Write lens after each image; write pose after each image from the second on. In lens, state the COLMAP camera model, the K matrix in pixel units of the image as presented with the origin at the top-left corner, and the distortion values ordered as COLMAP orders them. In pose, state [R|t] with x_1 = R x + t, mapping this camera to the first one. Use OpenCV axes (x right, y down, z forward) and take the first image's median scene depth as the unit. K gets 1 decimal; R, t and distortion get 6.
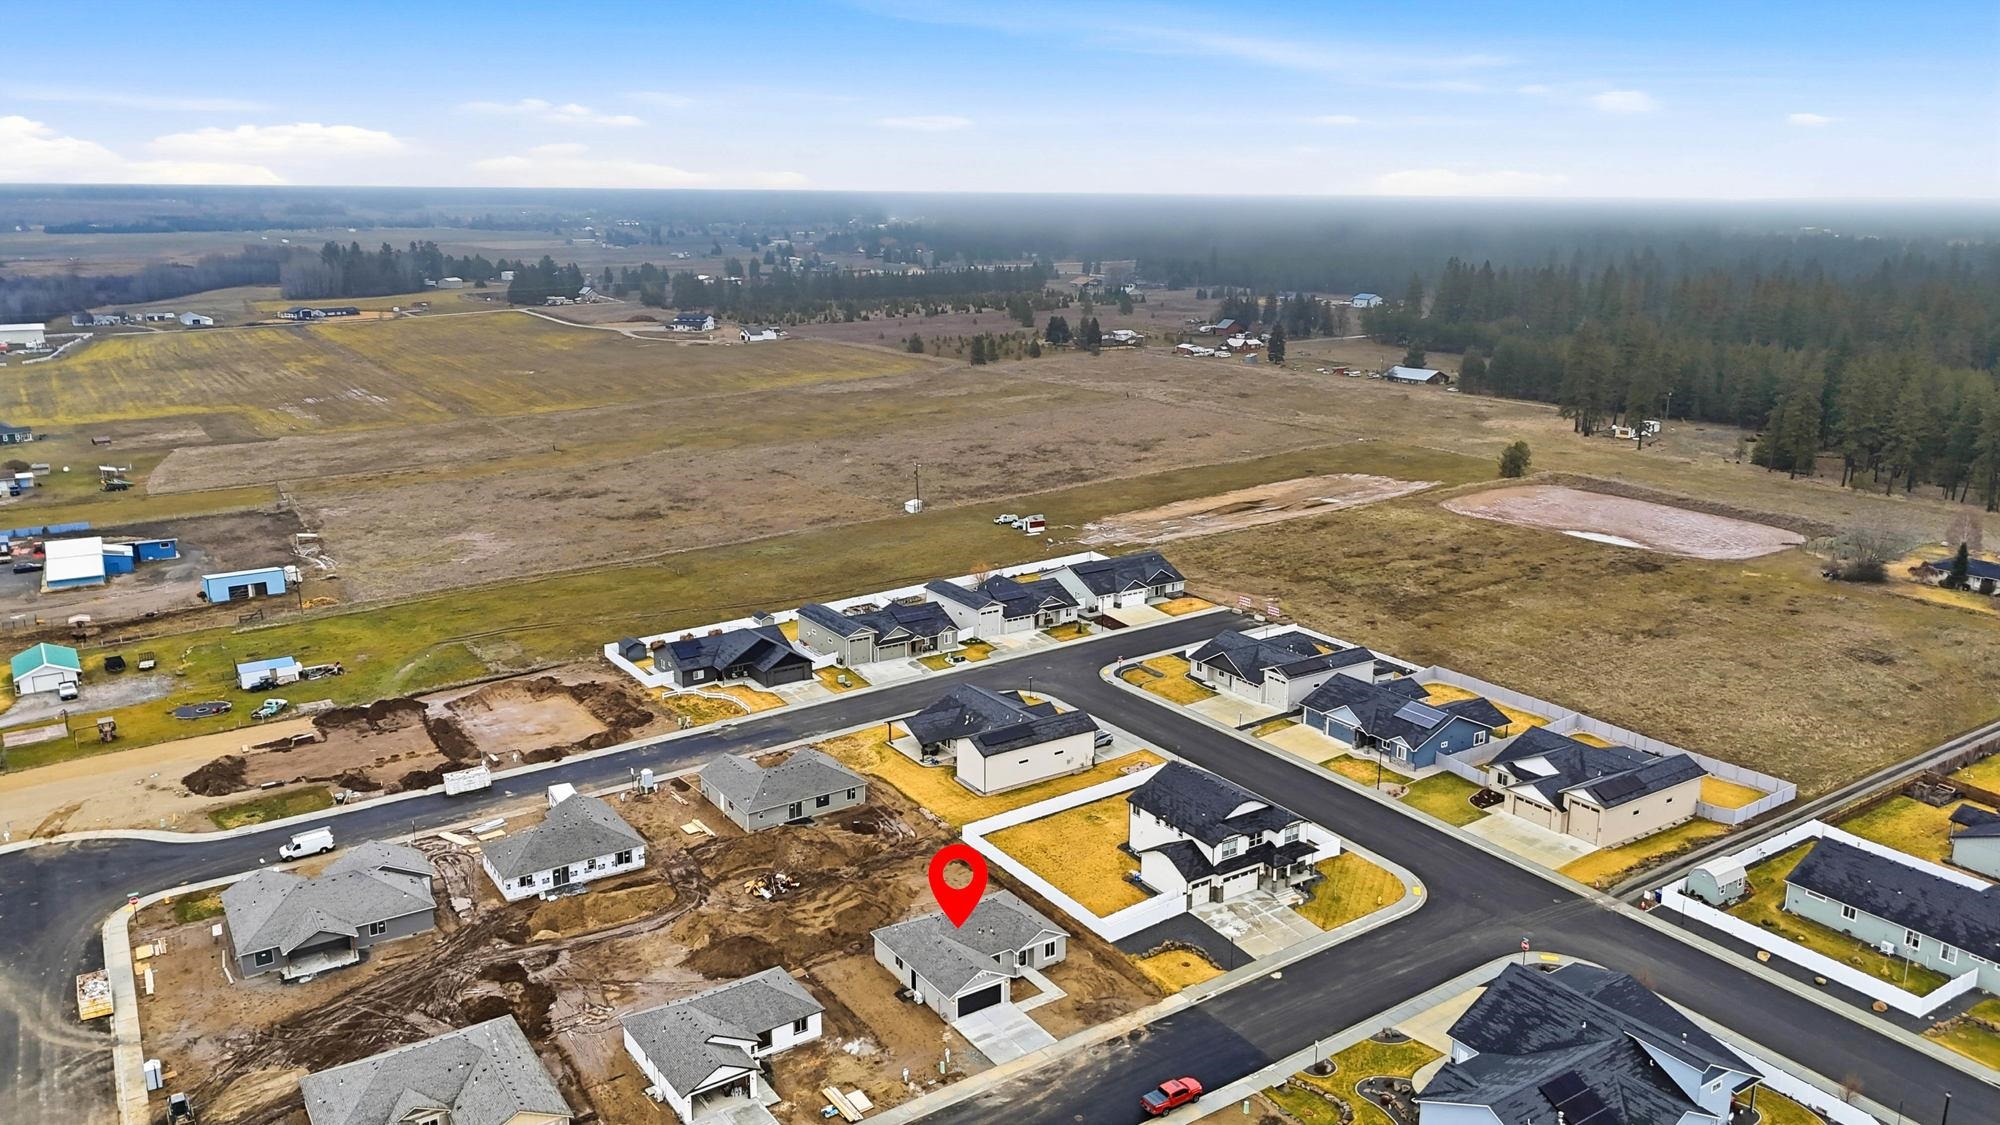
lens RADIAL K [[1459.2, 0, 999.5], [0, 1459.2, 561.7], [0, 0, 1]] dist [0.053345, -0.000310]
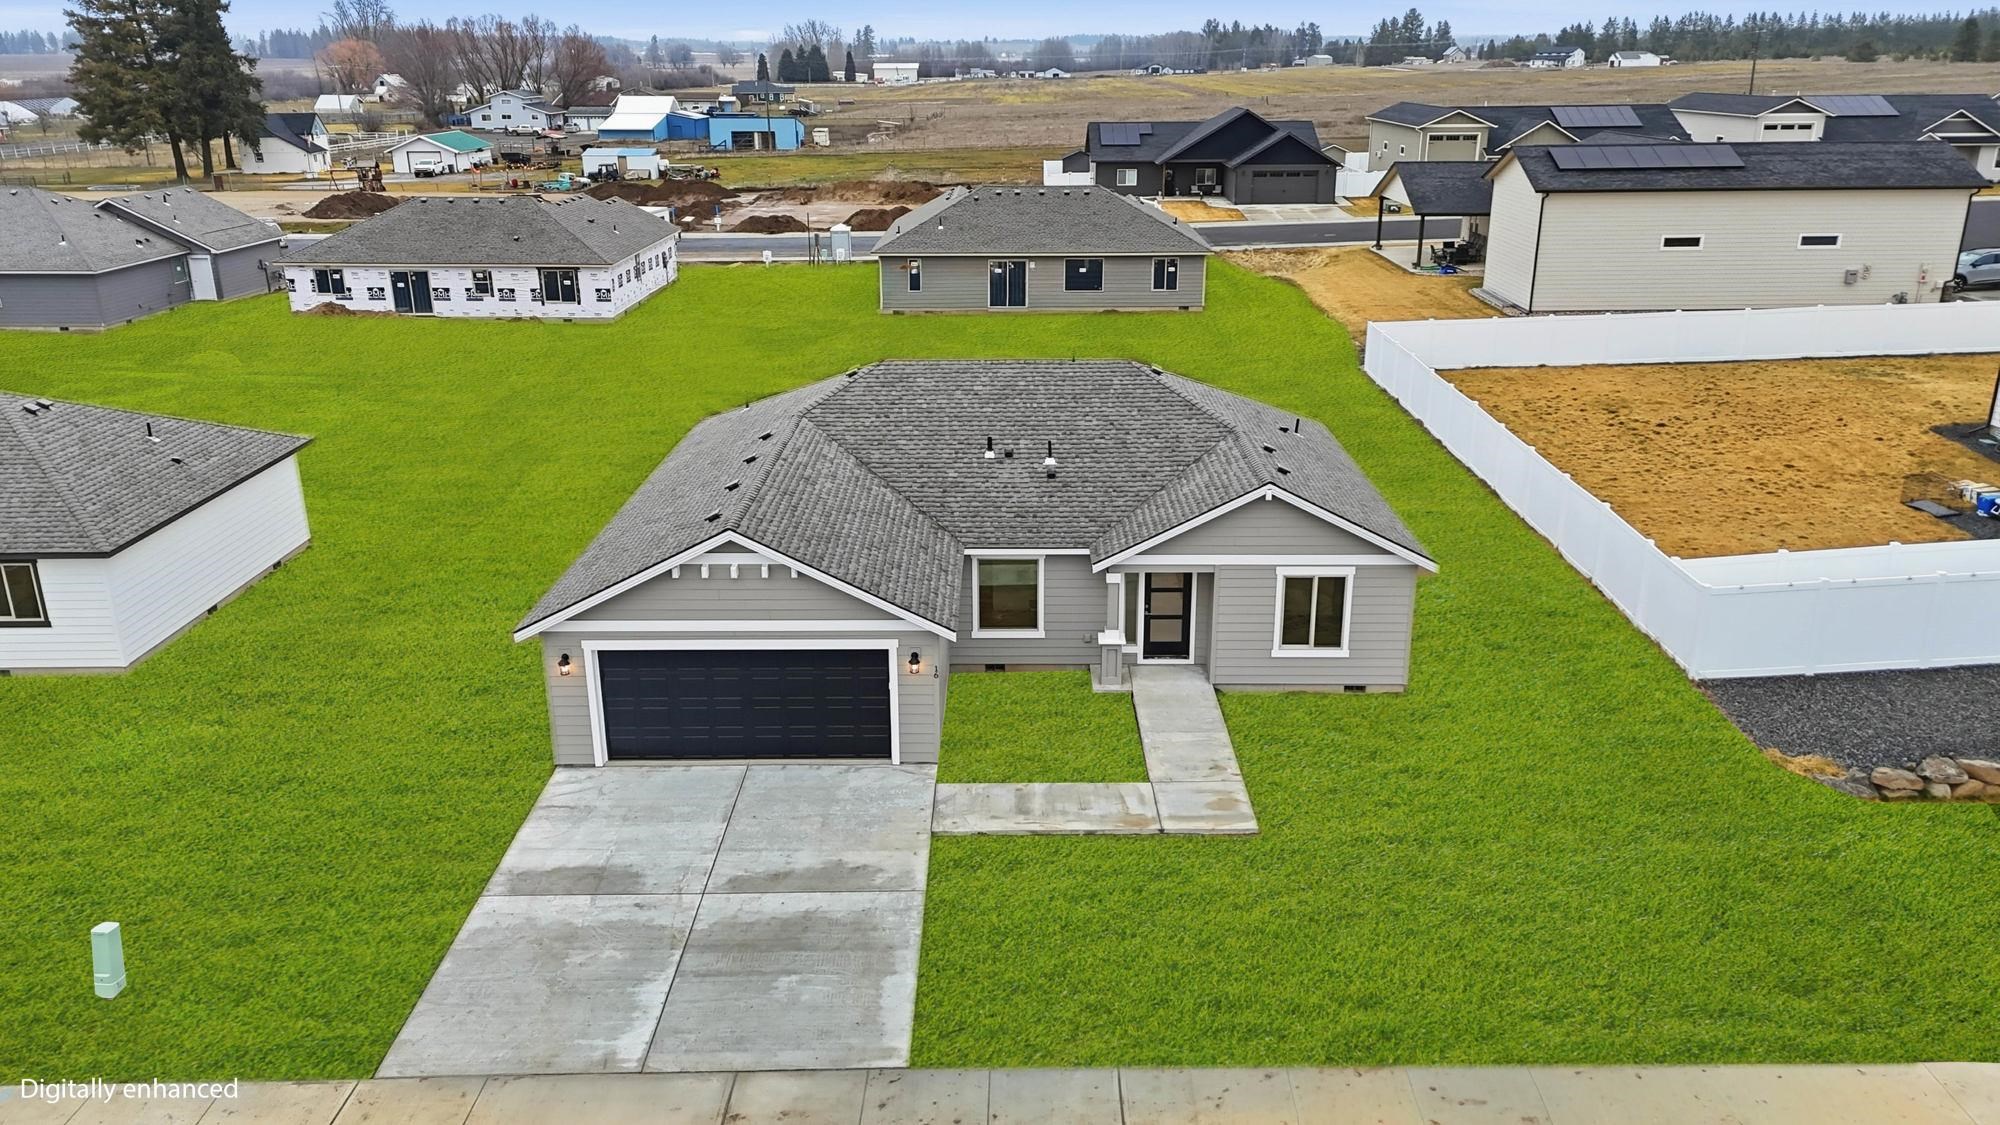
lens RADIAL K [[1459.2, 0, 999.0], [0, 1459.2, 561.5], [0, 0, 1]] dist [0.053345, -0.000310]
pose [[0.827243, 0.180992, -0.531893, 0.092538], [-0.132183, 0.982815, 0.128850, 0.213035], [0.546073, -0.036283, 0.836951, 0.725737]]
